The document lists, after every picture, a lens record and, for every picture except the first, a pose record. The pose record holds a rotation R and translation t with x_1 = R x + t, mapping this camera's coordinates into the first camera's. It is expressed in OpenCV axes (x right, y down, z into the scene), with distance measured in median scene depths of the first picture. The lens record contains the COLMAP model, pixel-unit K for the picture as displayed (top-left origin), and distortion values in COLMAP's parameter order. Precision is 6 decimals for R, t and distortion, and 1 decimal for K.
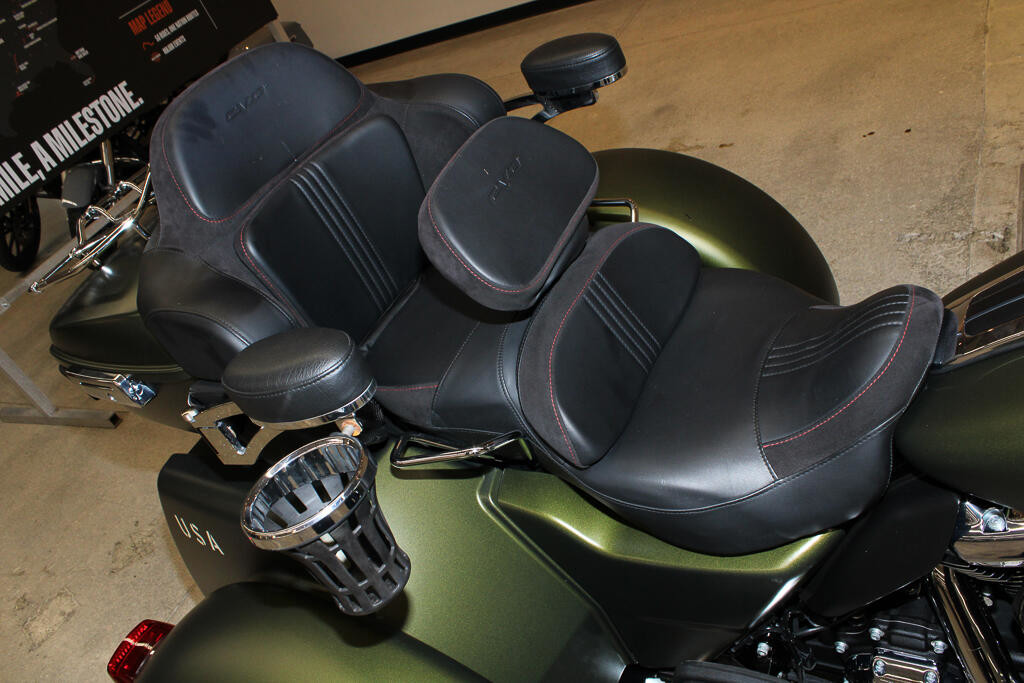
lens RADIAL K [[837.1, 0, 512.0], [0, 837.1, 341.5], [0, 0, 1]] dist [-0.162067, 0.140951]
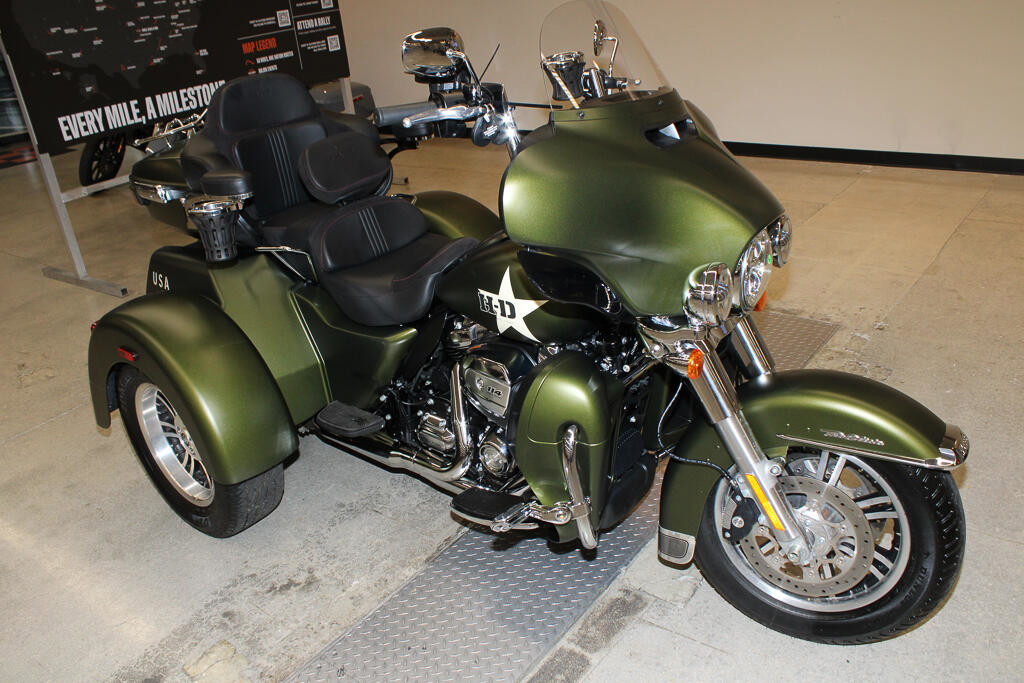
lens RADIAL K [[837.1, 0, 512.0], [0, 837.1, 341.5], [0, 0, 1]] dist [-0.162067, 0.140951]
pose [[0.940173, 0.339080, -0.033168, 0.199089], [-0.340352, 0.930367, -0.136301, 0.126514], [-0.015358, 0.139435, 0.990112, -0.358597]]
